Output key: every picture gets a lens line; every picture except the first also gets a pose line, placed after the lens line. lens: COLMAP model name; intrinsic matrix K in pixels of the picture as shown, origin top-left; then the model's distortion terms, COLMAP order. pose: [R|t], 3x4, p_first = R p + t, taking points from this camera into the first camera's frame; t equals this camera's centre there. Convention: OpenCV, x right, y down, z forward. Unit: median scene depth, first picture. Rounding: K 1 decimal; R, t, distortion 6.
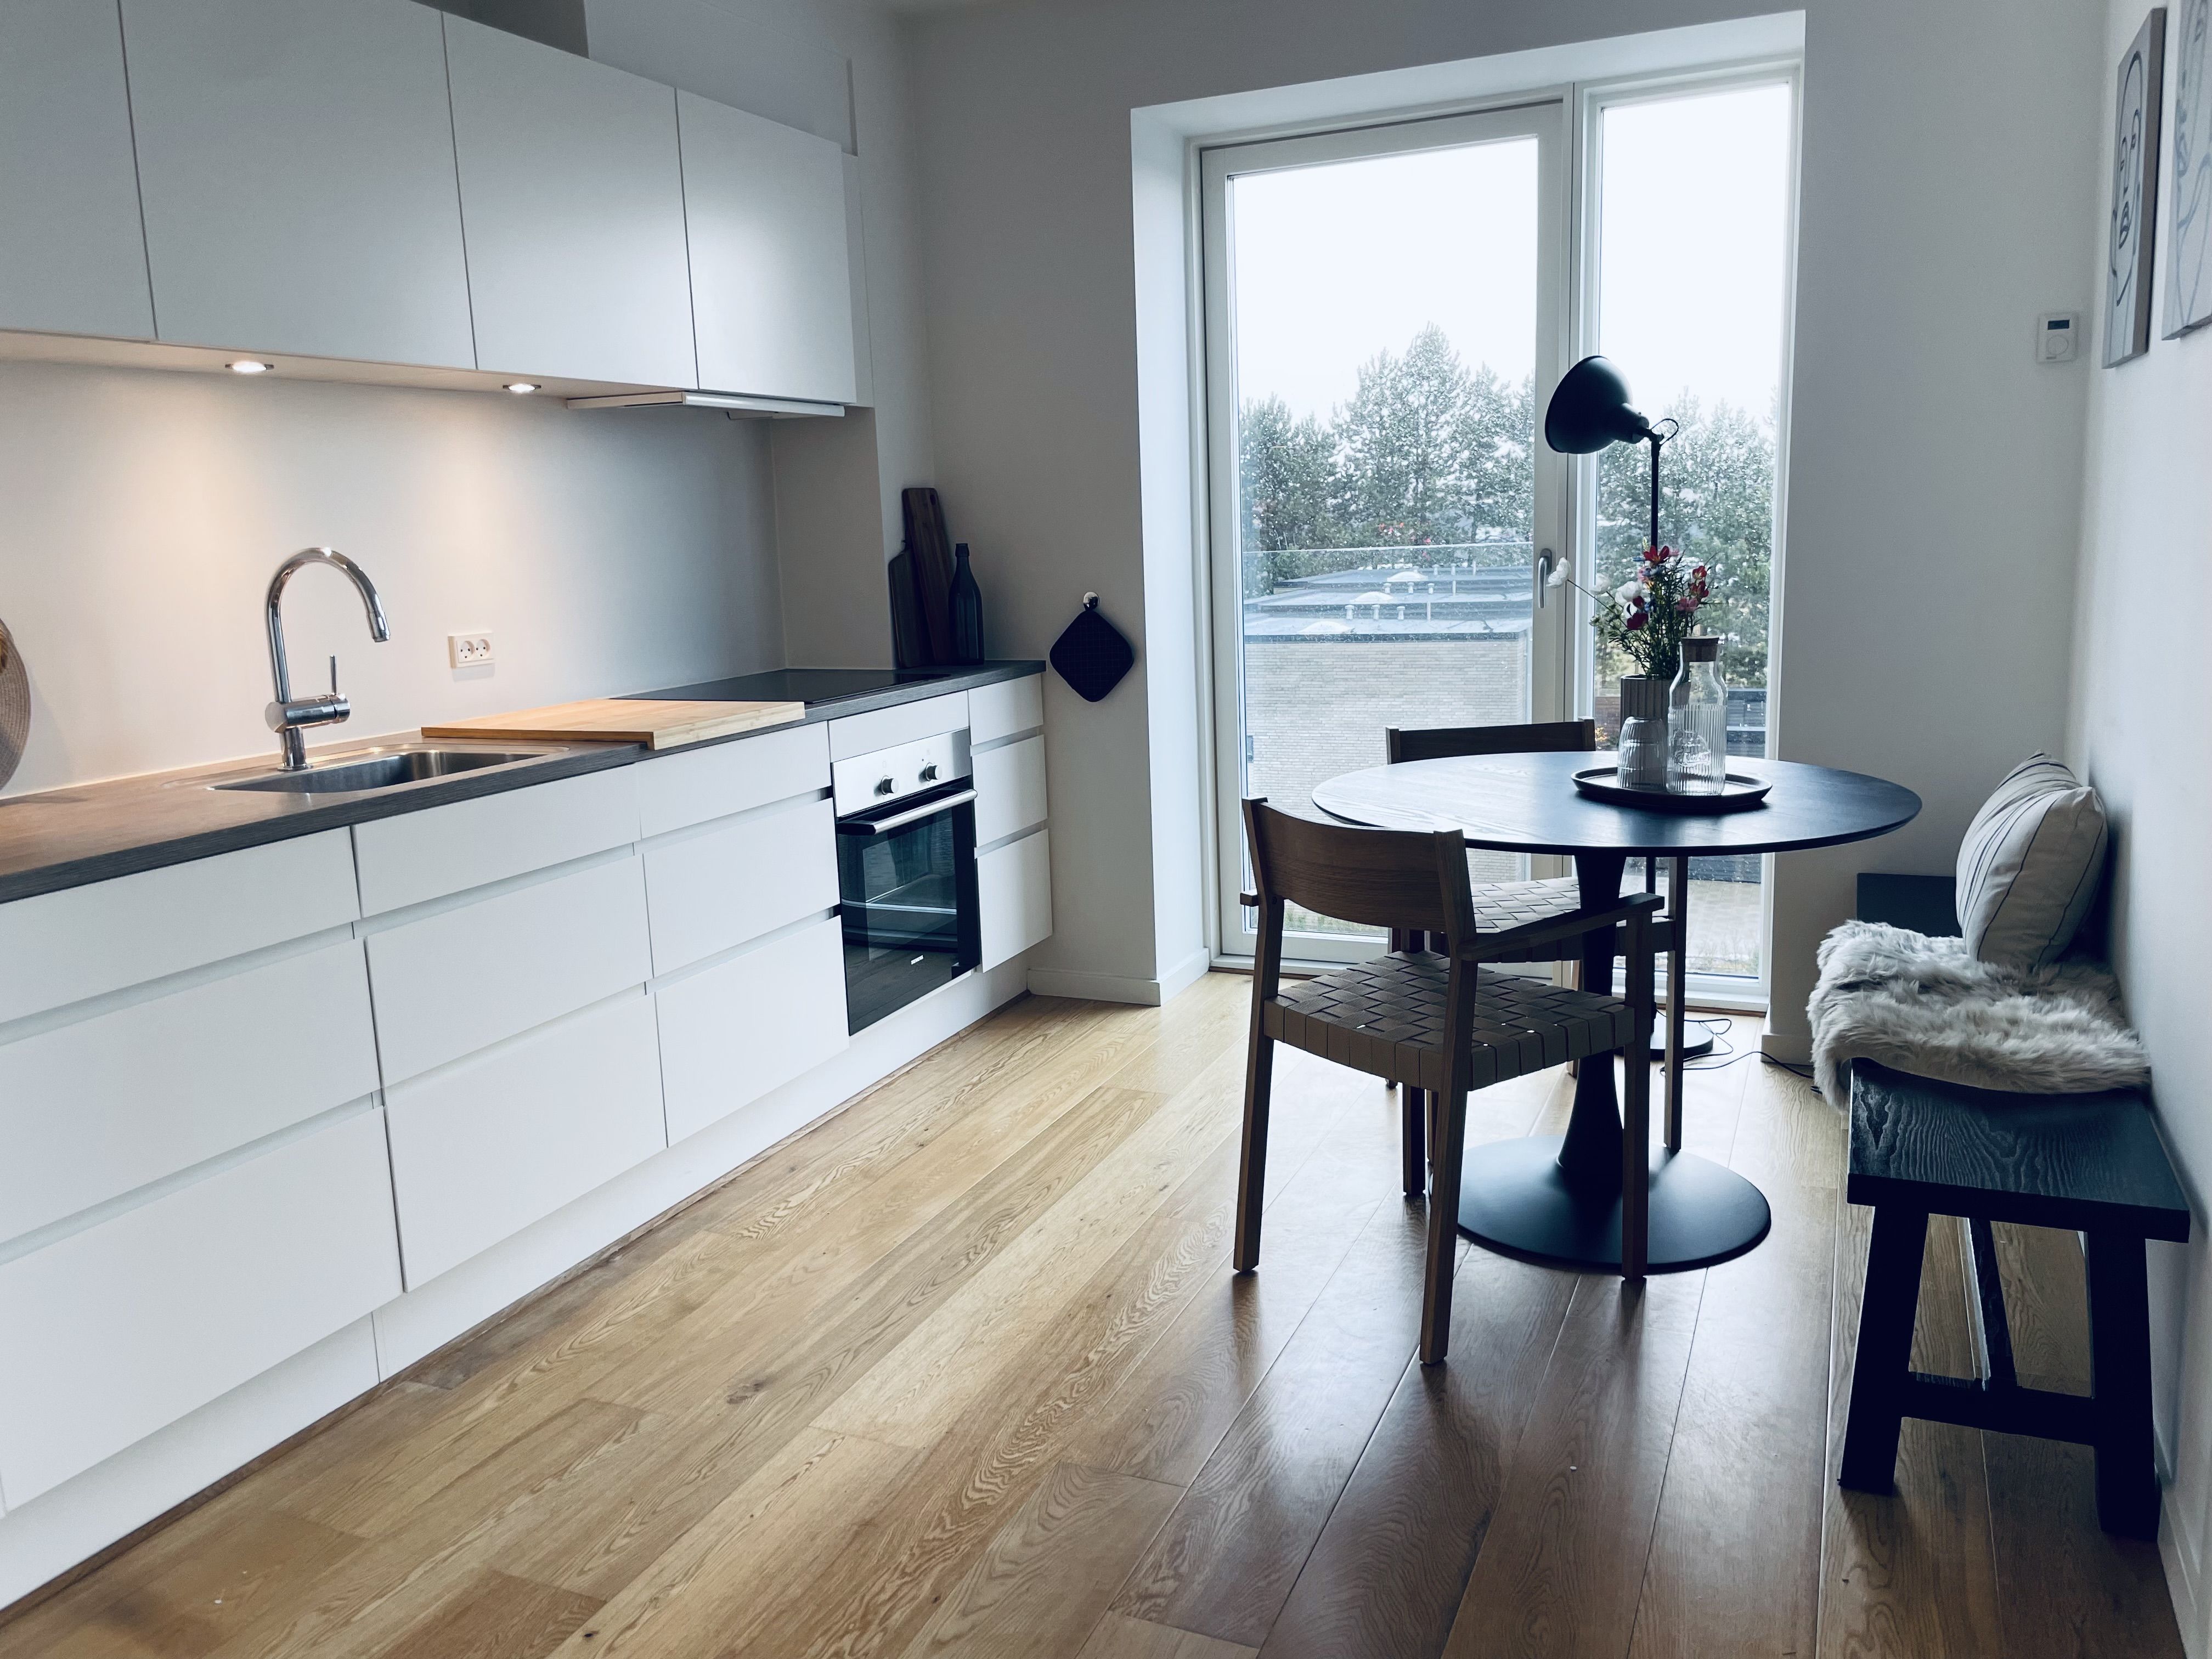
lens RADIAL K [[1711.5, 0, 1119.8], [0, 1711.5, 815.6], [0, 0, 1]] dist [0.086424, -0.116002]
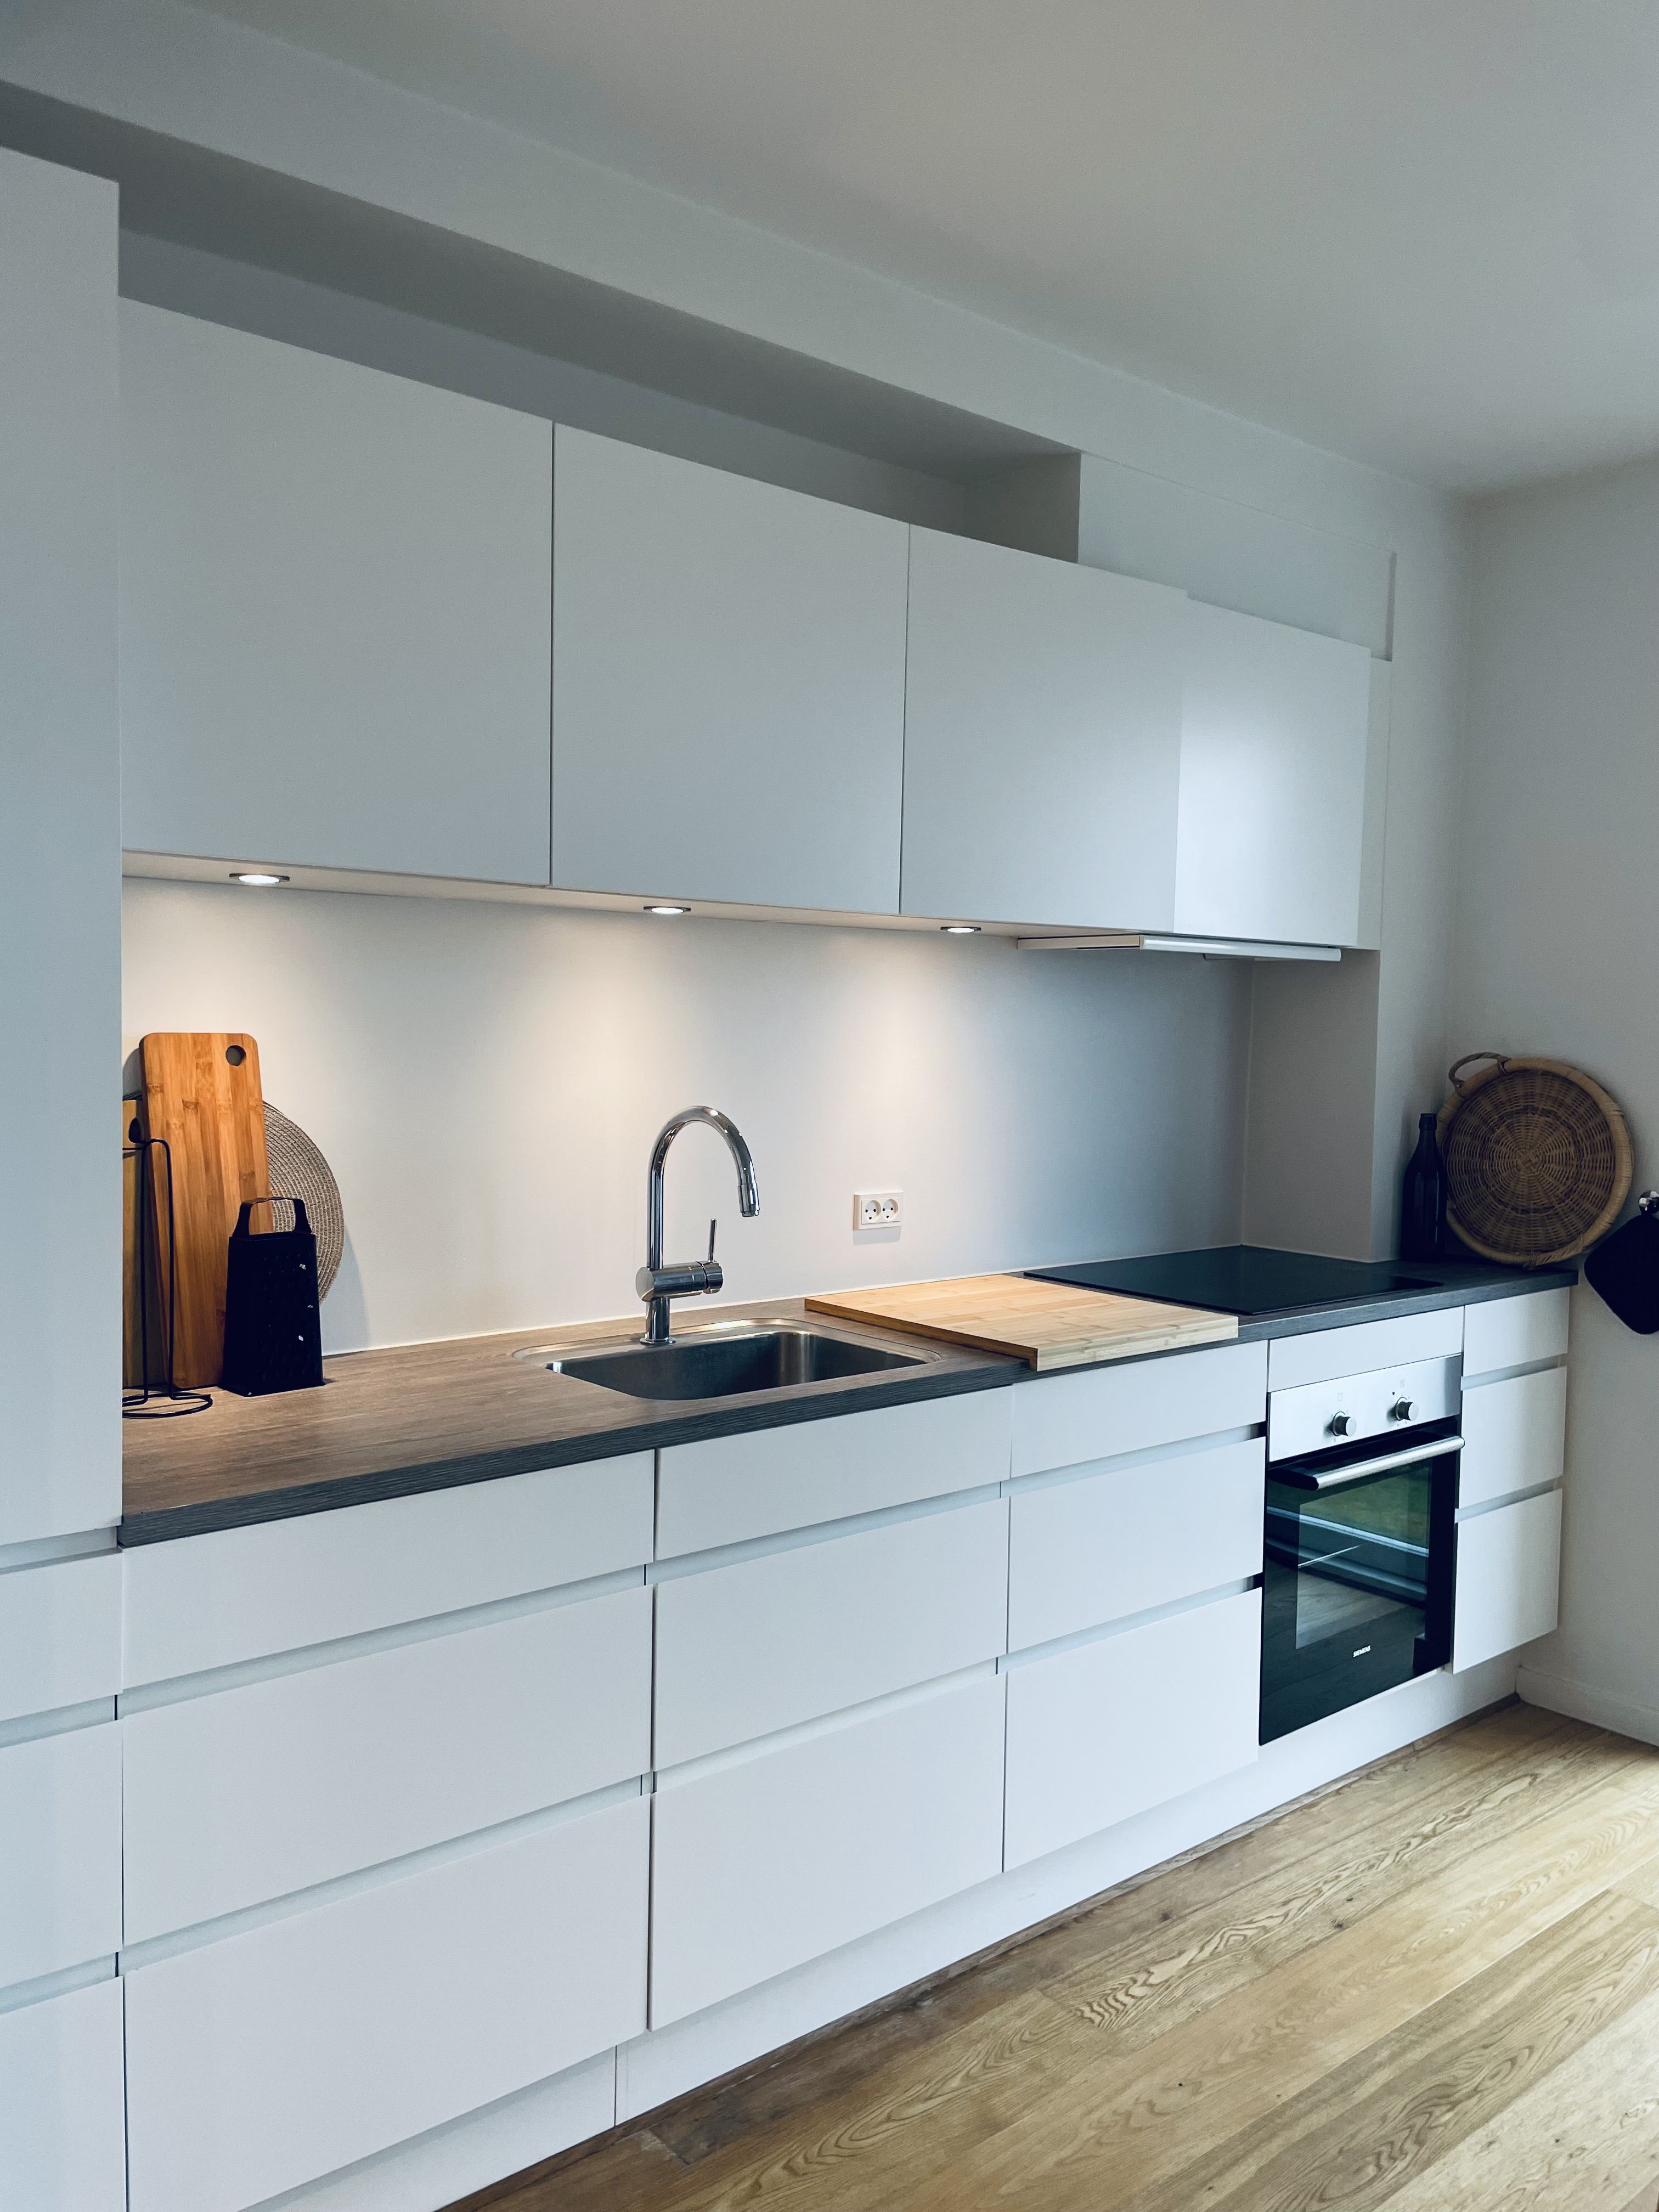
lens RADIAL K [[1711.5, 0, 829.5], [0, 1711.5, 1106.0], [0, 0, 1]] dist [0.086424, -0.116002]
pose [[0.894049, 0.076666, -0.441359, -0.007629], [-0.128080, 0.987865, -0.087852, -0.068972], [0.429268, 0.135074, 0.893020, 0.187866]]
